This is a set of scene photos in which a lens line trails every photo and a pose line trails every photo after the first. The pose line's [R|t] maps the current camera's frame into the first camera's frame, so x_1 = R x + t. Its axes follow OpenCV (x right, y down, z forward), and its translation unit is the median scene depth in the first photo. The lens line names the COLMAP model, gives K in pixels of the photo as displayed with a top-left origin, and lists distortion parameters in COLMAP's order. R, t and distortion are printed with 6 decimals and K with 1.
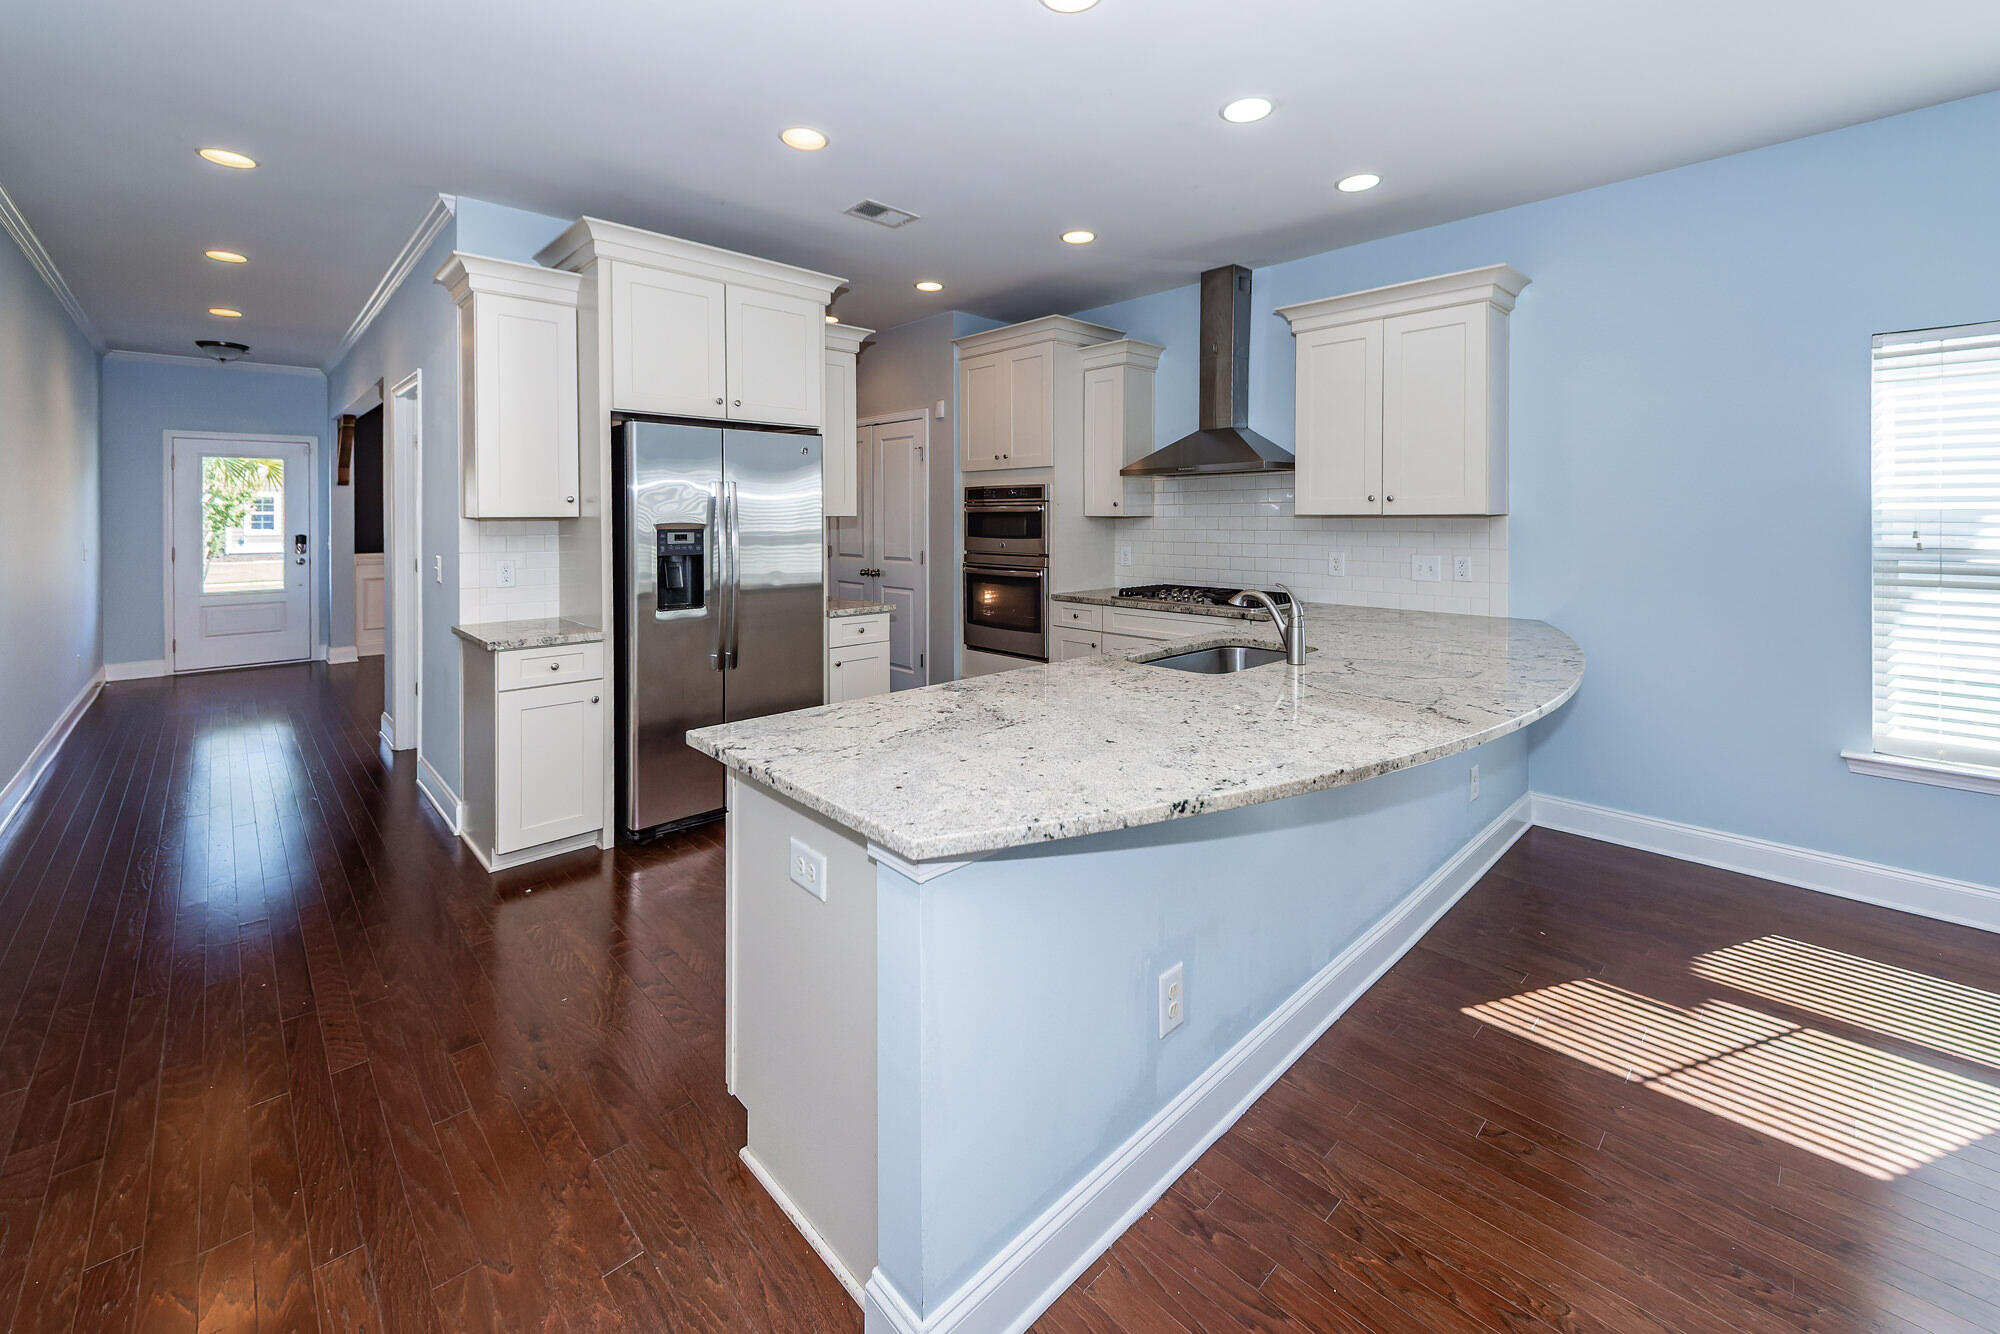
lens RADIAL K [[809.6, 0, 999.1], [0, 809.6, 555.5], [0, 0, 1]] dist [0.021554, 0.000061]
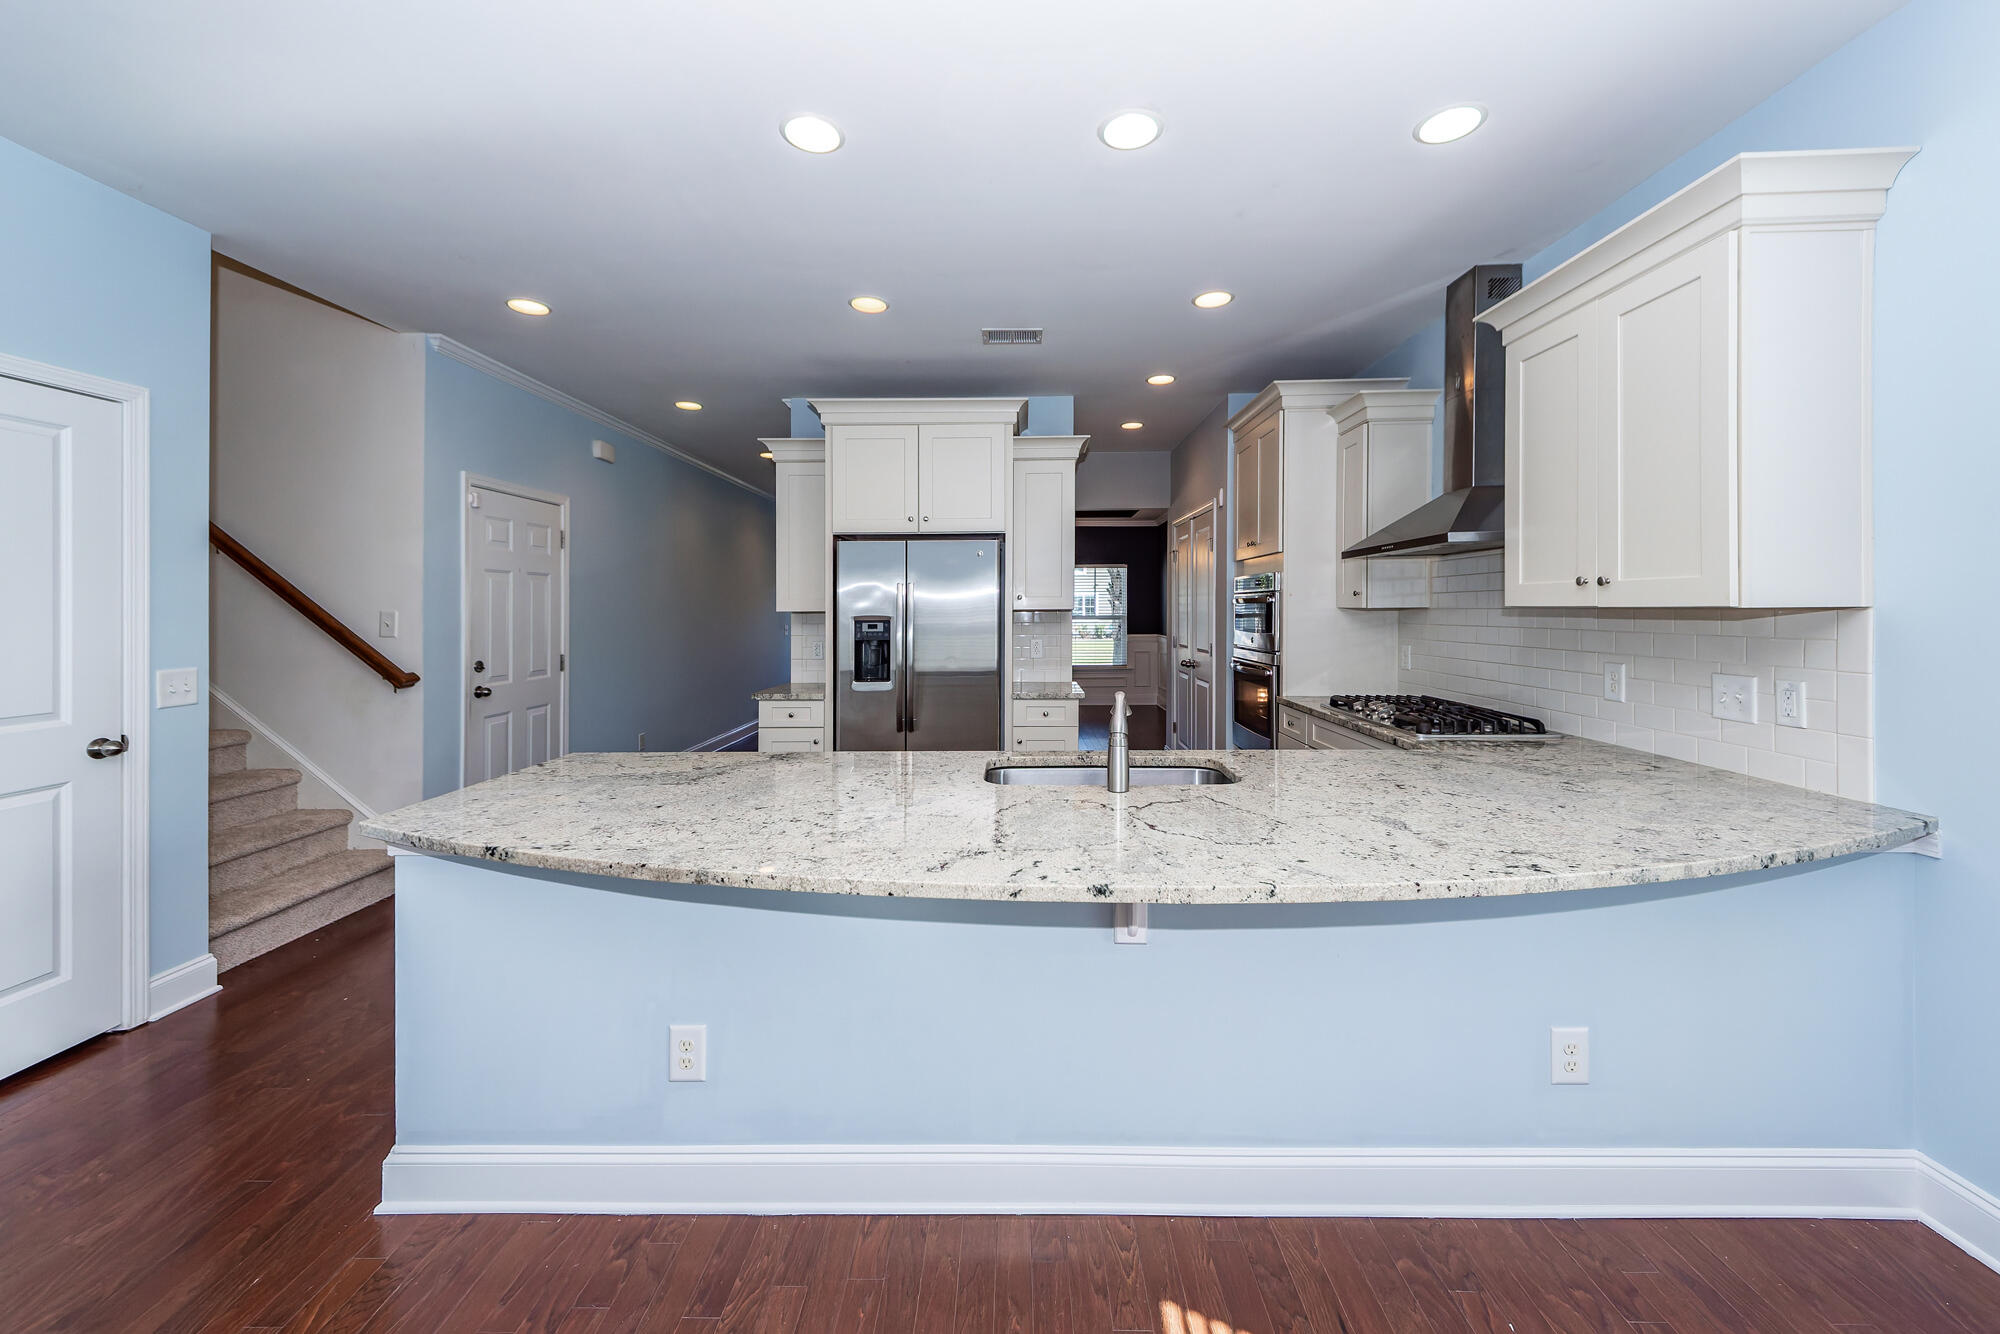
lens RADIAL K [[761.1, 0, 1001.1], [0, 761.1, 628.1], [0, 0, 1]] dist [0.010593, -0.000240]
pose [[0.715113, 0.016094, -0.698823, 0.600303], [-0.029790, 0.999528, -0.007465, -0.016730], [0.698373, 0.026157, 0.715256, 0.265067]]
